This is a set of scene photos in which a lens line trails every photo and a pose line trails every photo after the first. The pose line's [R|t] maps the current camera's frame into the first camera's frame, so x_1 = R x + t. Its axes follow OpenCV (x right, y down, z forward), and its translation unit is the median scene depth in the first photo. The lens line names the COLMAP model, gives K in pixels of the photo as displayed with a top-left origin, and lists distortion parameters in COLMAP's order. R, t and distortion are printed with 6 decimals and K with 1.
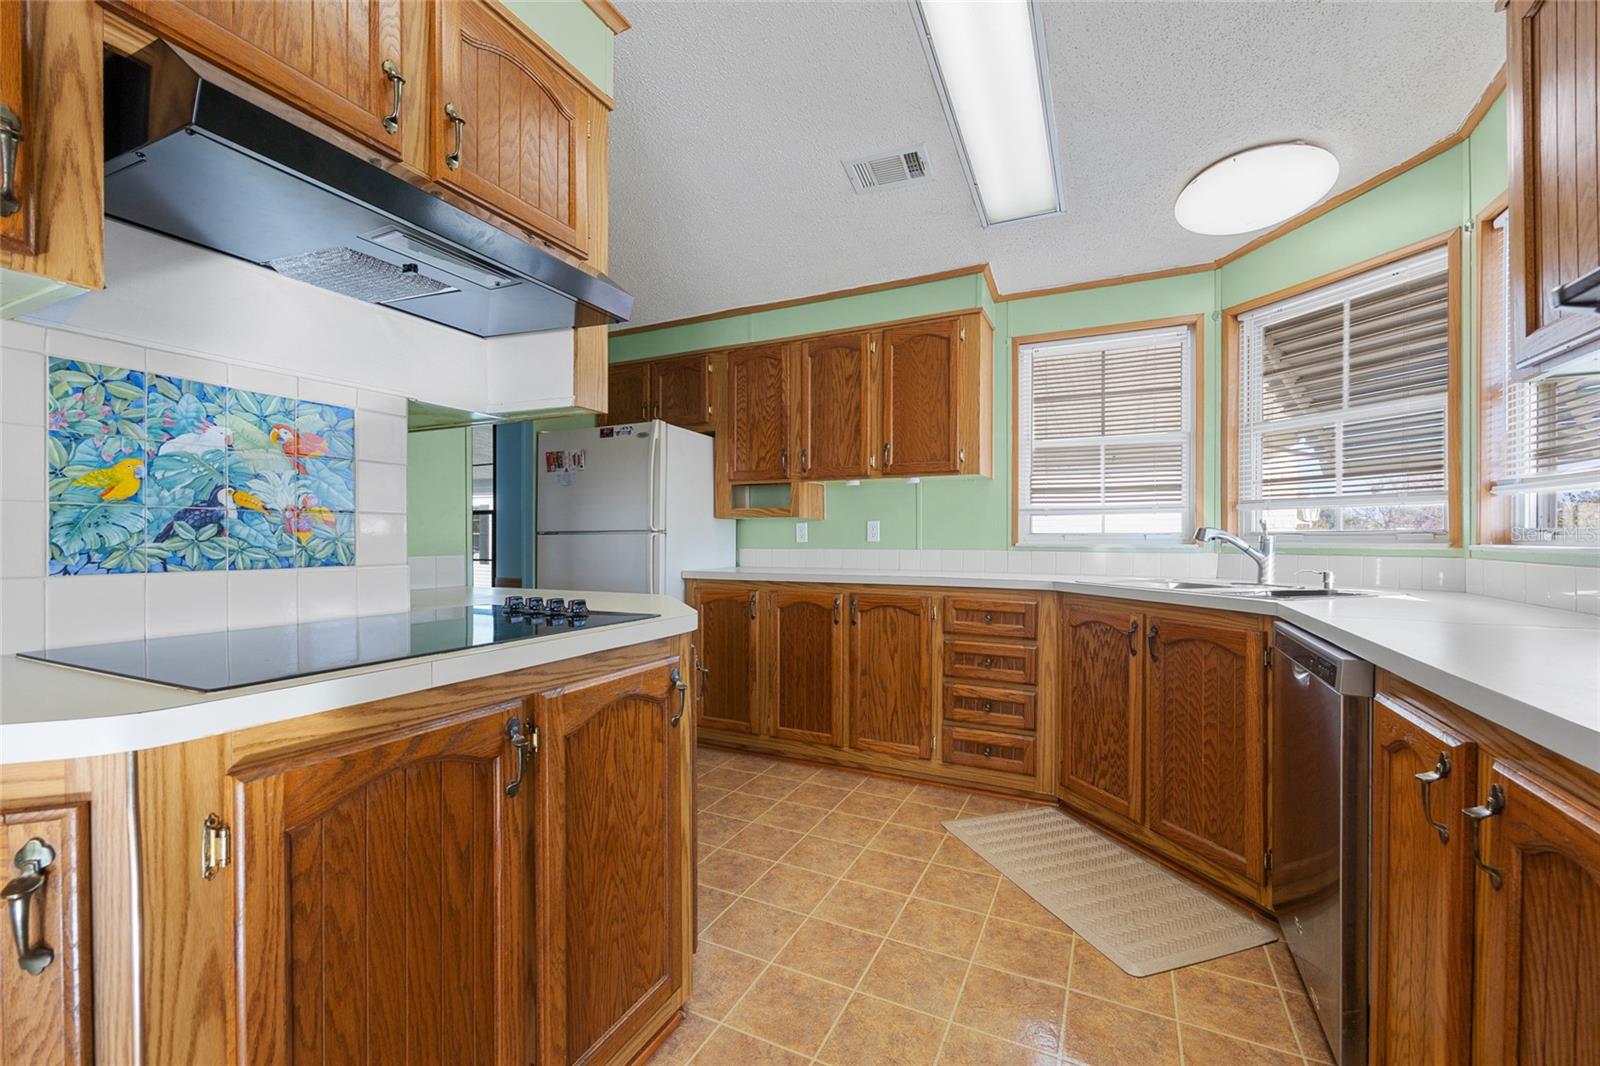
lens RADIAL K [[663.3, 0, 800.0], [0, 663.3, 533.0], [0, 0, 1]] dist [-0.001135, -0.000087]
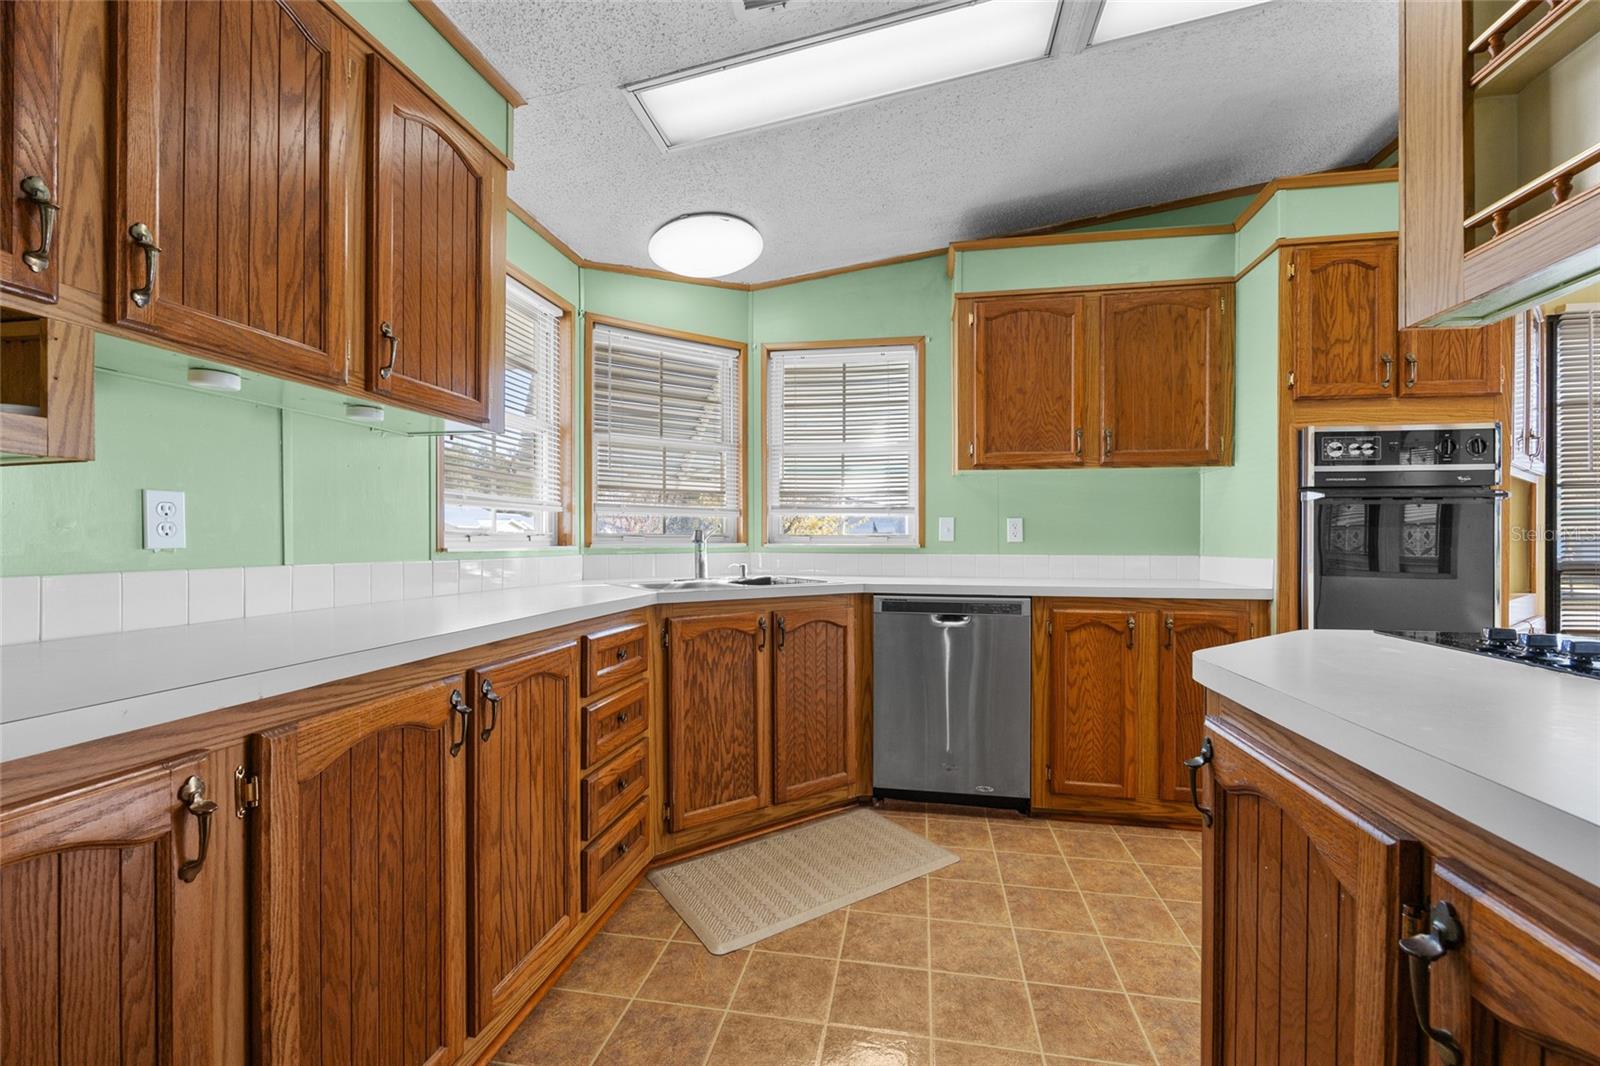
lens RADIAL K [[663.3, 0, 800.0], [0, 663.3, 533.0], [0, 0, 1]] dist [-0.001135, -0.000087]
pose [[-0.277588, 0.010445, 0.960643, -0.506807], [-0.006243, 0.999900, -0.012675, 0.010782], [-0.960680, -0.009516, -0.277495, 1.193935]]
